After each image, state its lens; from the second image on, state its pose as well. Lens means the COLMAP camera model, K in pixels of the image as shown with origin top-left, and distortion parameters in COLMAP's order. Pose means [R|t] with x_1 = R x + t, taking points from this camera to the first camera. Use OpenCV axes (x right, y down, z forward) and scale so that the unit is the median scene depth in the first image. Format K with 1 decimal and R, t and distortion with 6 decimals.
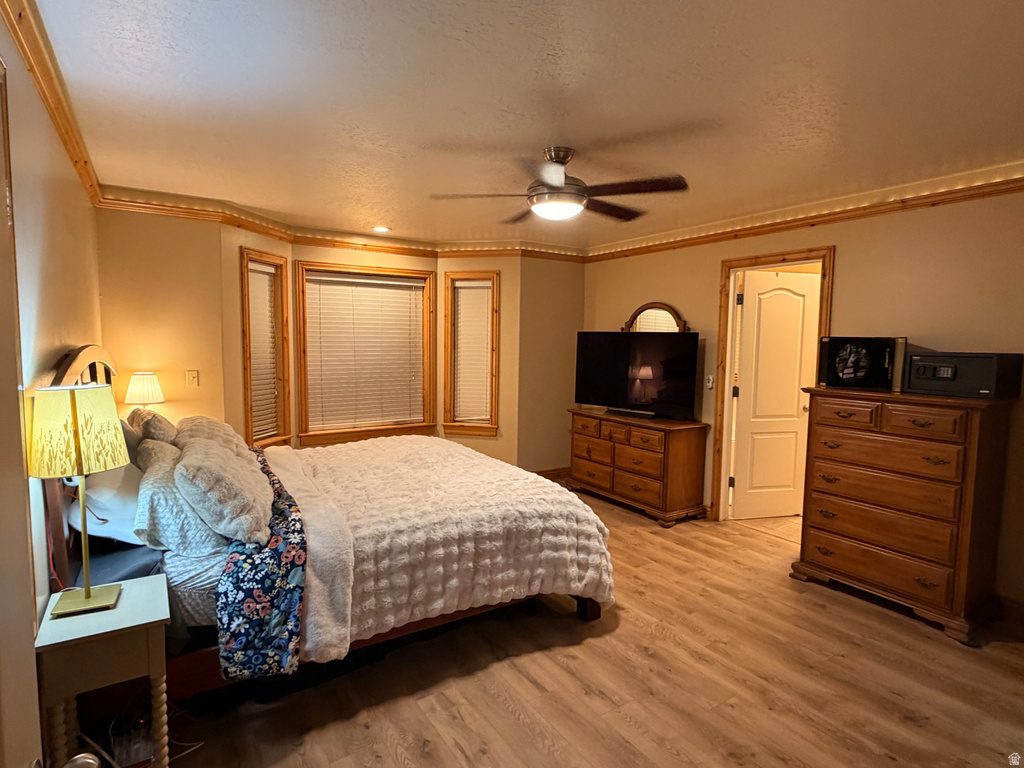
lens RADIAL K [[555.4, 0, 512.0], [0, 555.4, 386.6], [0, 0, 1]] dist [0.001917, 0.000980]
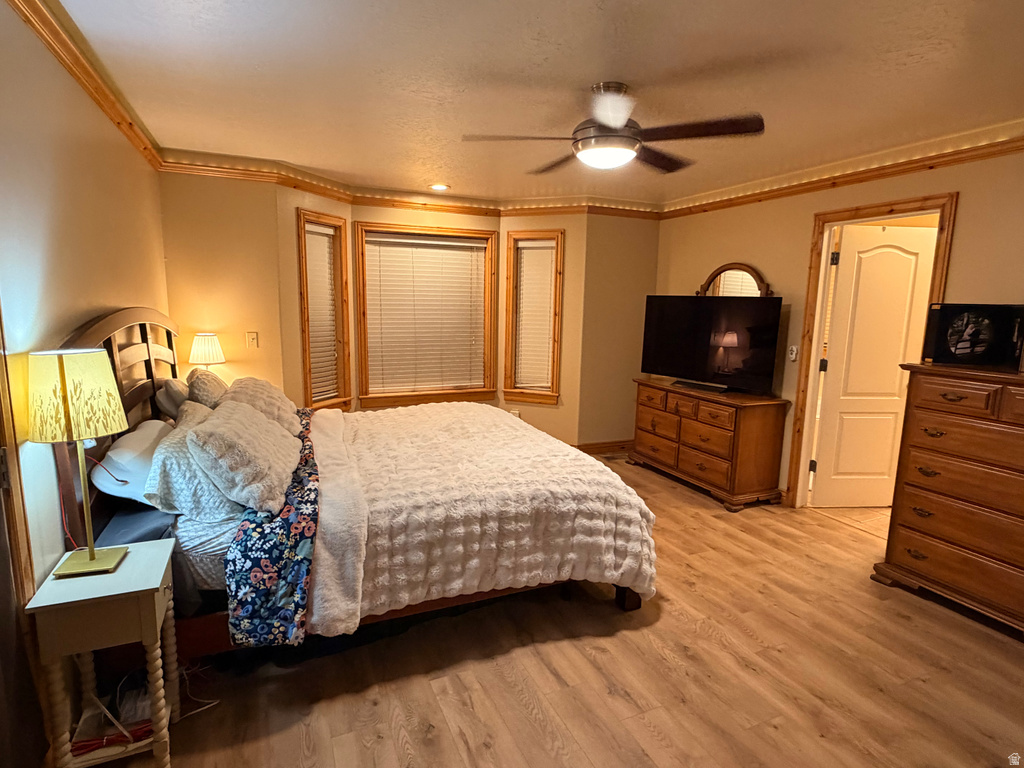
lens RADIAL K [[555.4, 0, 511.2], [0, 555.4, 387.8], [0, 0, 1]] dist [0.001917, 0.000980]
pose [[0.987424, 0.030600, -0.155104, 0.072046], [-0.019873, 0.997332, 0.070246, -0.009994], [0.156840, -0.066280, 0.985397, 0.072208]]
